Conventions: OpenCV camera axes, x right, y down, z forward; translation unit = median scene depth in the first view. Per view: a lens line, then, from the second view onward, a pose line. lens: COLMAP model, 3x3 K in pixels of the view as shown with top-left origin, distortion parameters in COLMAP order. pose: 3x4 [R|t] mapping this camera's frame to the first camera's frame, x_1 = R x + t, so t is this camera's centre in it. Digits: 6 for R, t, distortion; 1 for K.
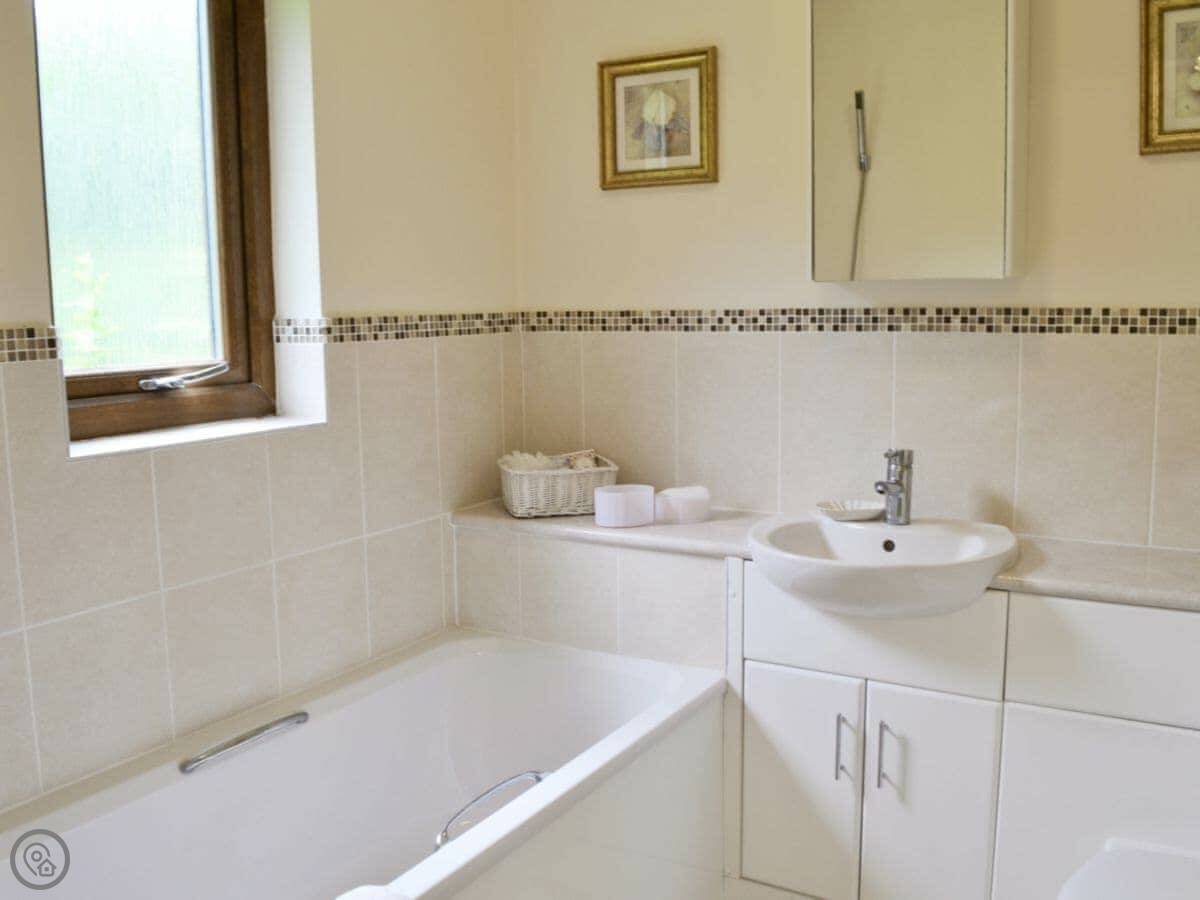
lens RADIAL K [[1164.4, 0, 600.0], [0, 1164.4, 450.0], [0, 0, 1]] dist [-0.060381, 0.003598]
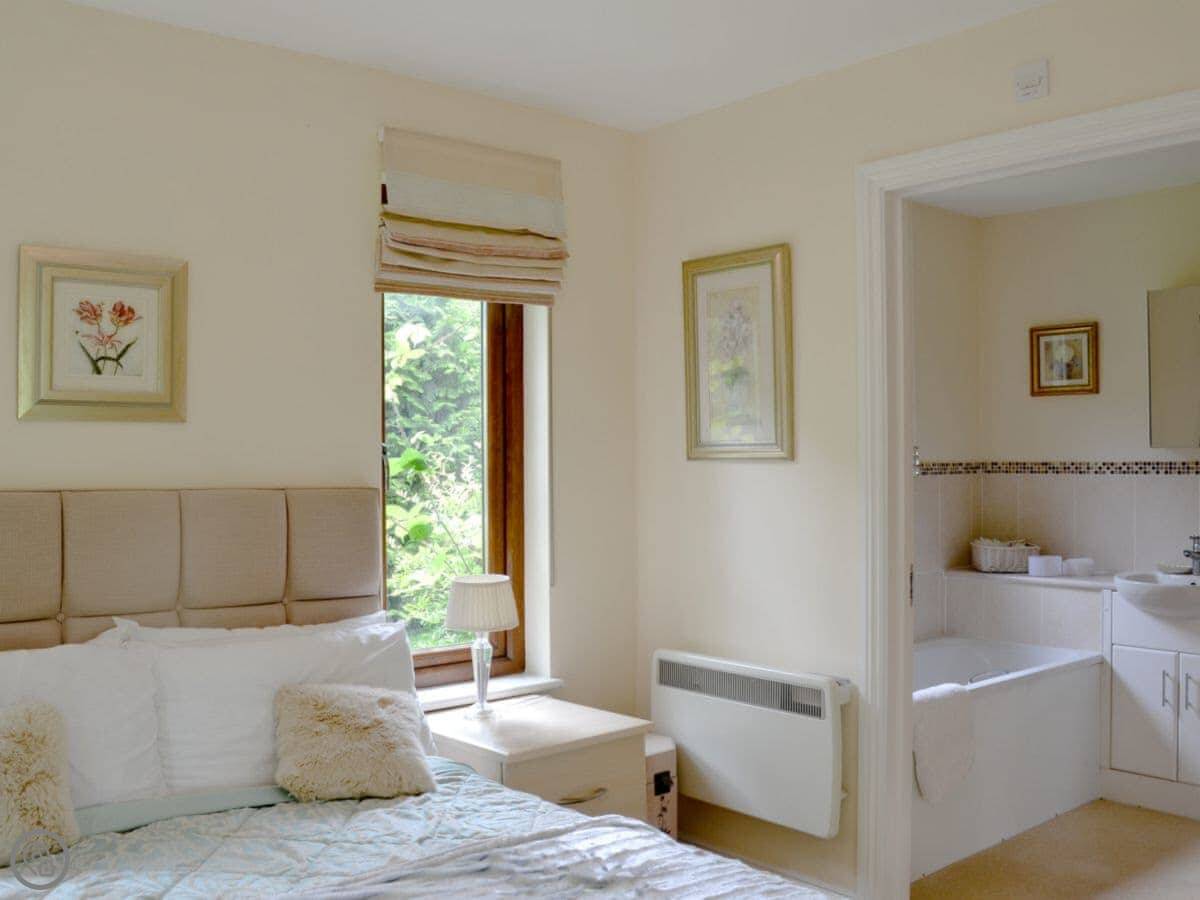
lens RADIAL K [[1164.4, 0, 600.0], [0, 1164.4, 450.0], [0, 0, 1]] dist [-0.060381, 0.003598]
pose [[0.949591, 0.009830, -0.313338, -0.076421], [-0.051711, 0.990728, -0.125634, 0.128657], [0.309198, 0.135504, 0.941295, -0.951185]]
